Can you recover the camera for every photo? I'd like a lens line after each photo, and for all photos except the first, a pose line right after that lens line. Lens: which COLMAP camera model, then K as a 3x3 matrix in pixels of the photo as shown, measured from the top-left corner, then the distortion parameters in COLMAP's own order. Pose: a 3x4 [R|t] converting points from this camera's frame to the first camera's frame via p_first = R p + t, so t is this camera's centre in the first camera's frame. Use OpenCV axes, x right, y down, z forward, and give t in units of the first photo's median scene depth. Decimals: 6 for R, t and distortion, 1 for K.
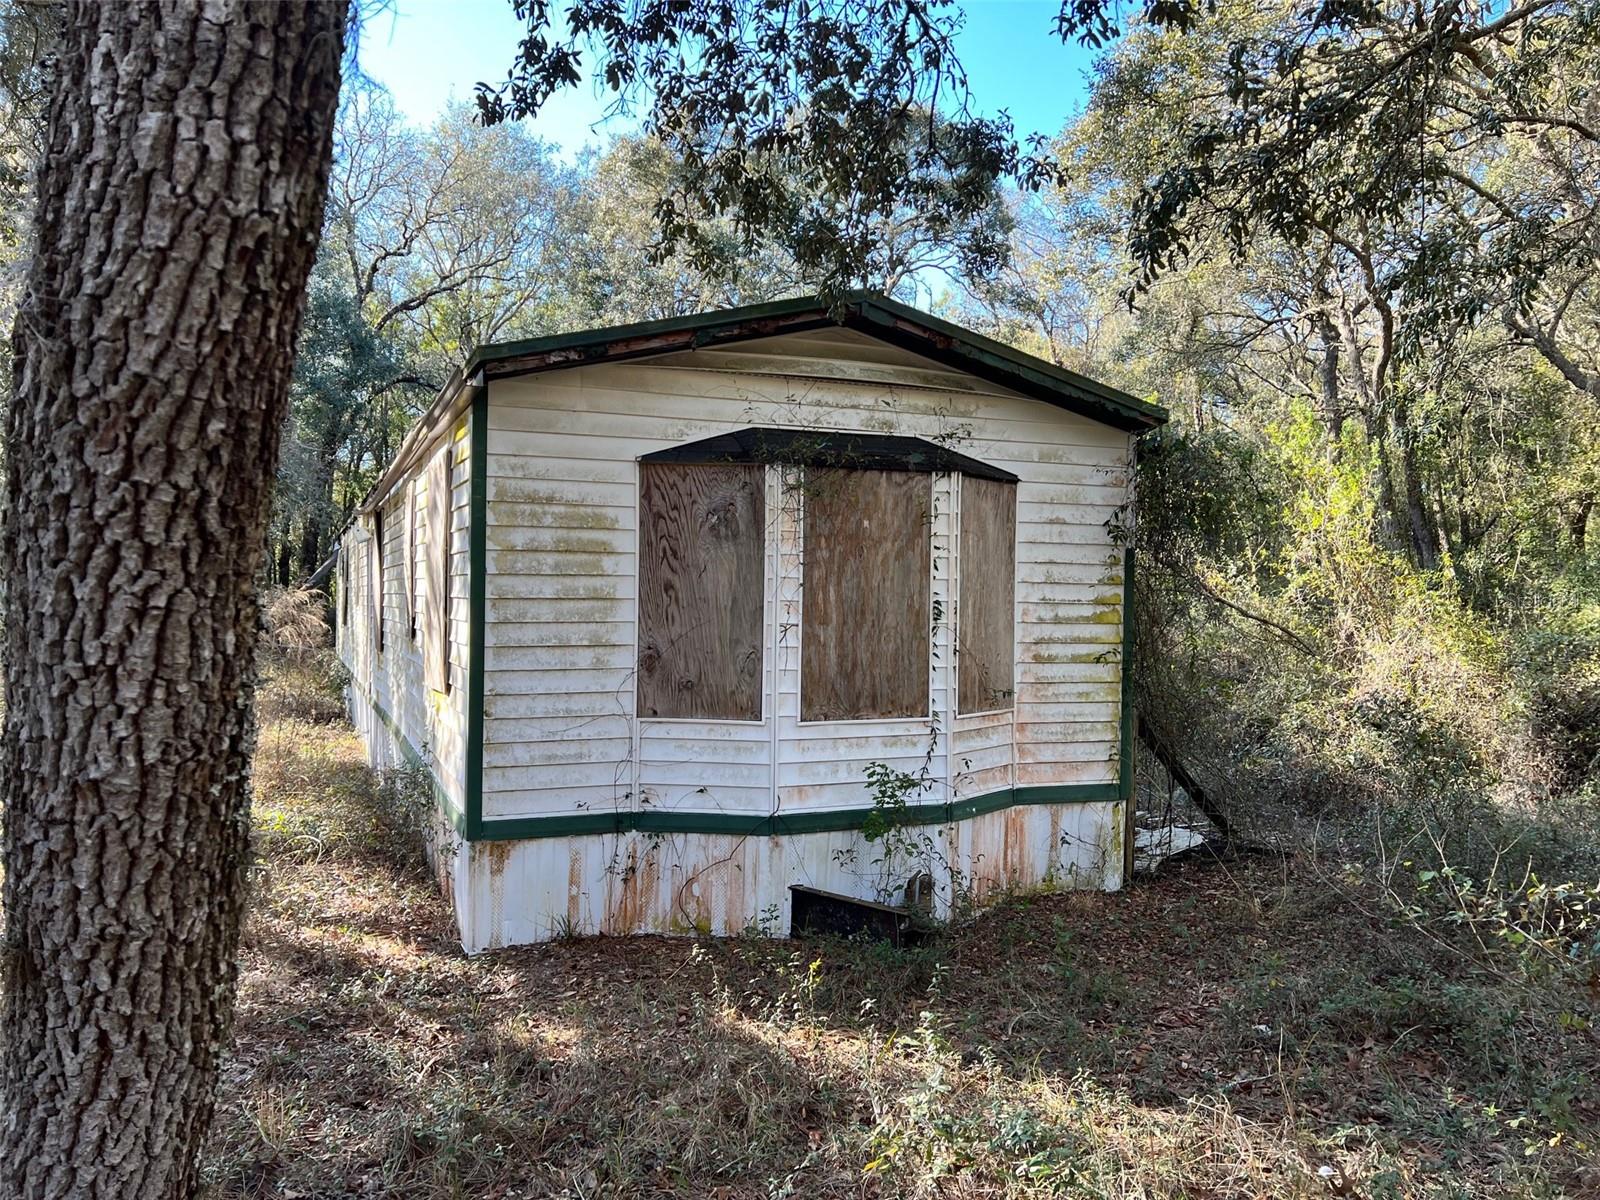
lens RADIAL K [[1204.8, 0, 797.7], [0, 1204.8, 615.6], [0, 0, 1]] dist [0.071654, -0.078347]
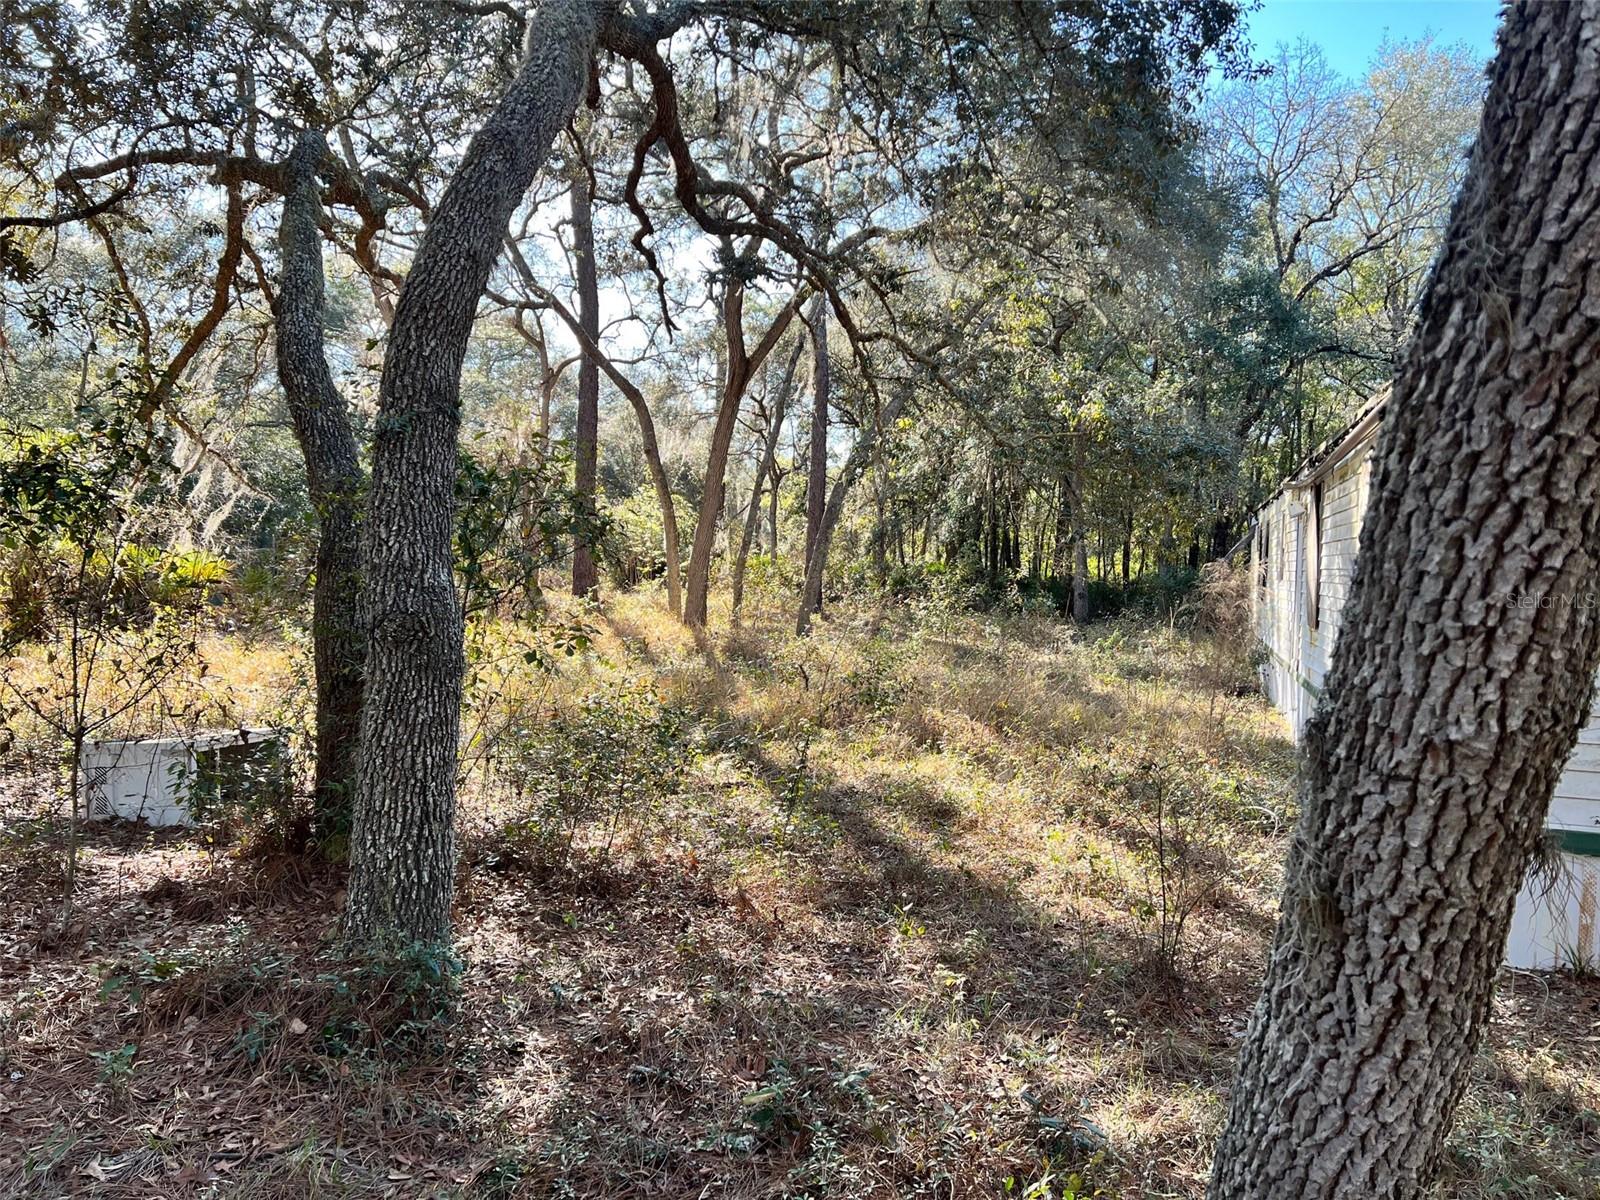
lens RADIAL K [[1204.8, 0, 813.2], [0, 1204.8, 592.4], [0, 0, 1]] dist [0.071654, -0.078347]
pose [[0.764428, 0.031927, -0.643919, -0.328739], [-0.031339, 0.999433, 0.012349, 0.017250], [0.643947, 0.010740, 0.764994, -0.091477]]
